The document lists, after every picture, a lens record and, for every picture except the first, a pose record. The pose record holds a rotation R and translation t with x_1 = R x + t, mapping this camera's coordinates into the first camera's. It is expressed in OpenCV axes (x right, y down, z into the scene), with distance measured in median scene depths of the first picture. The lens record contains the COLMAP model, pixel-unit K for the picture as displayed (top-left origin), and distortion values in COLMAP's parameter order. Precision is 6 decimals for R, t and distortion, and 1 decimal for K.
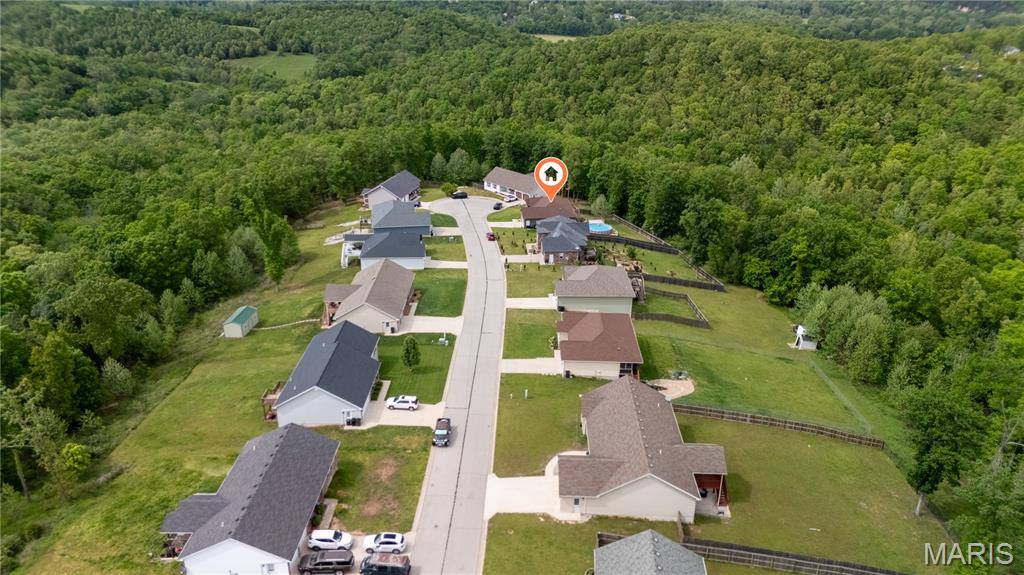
lens RADIAL K [[809.1, 0, 512.0], [0, 809.1, 287.5], [0, 0, 1]] dist [0.063695, -0.073552]
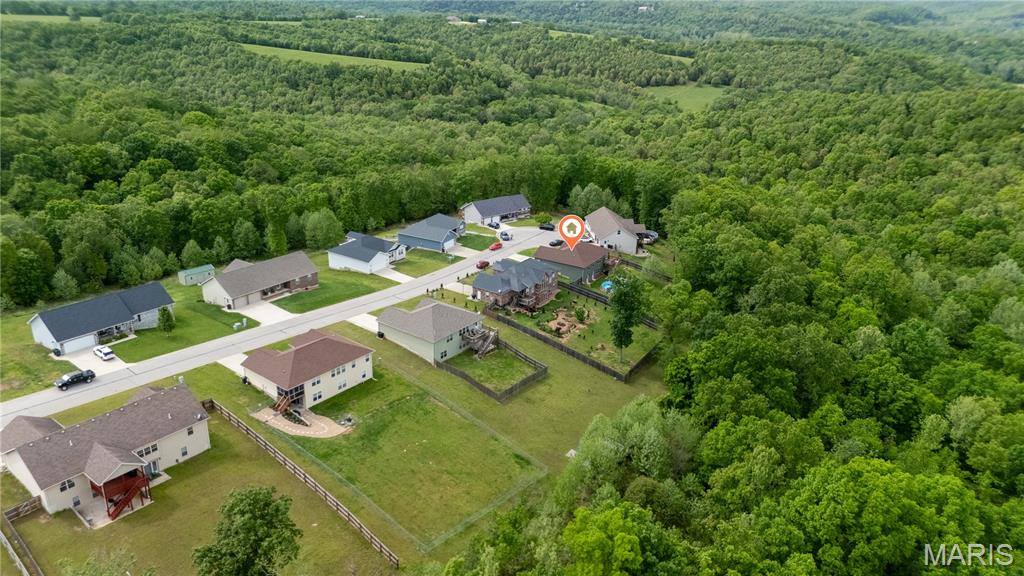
lens RADIAL K [[809.1, 0, 512.0], [0, 809.1, 288.0], [0, 0, 1]] dist [0.063695, -0.073552]
pose [[0.764810, 0.229419, -0.602024, 0.656066], [-0.252144, 0.966499, 0.047990, -0.099796], [0.592866, 0.115094, 0.797034, 0.256053]]
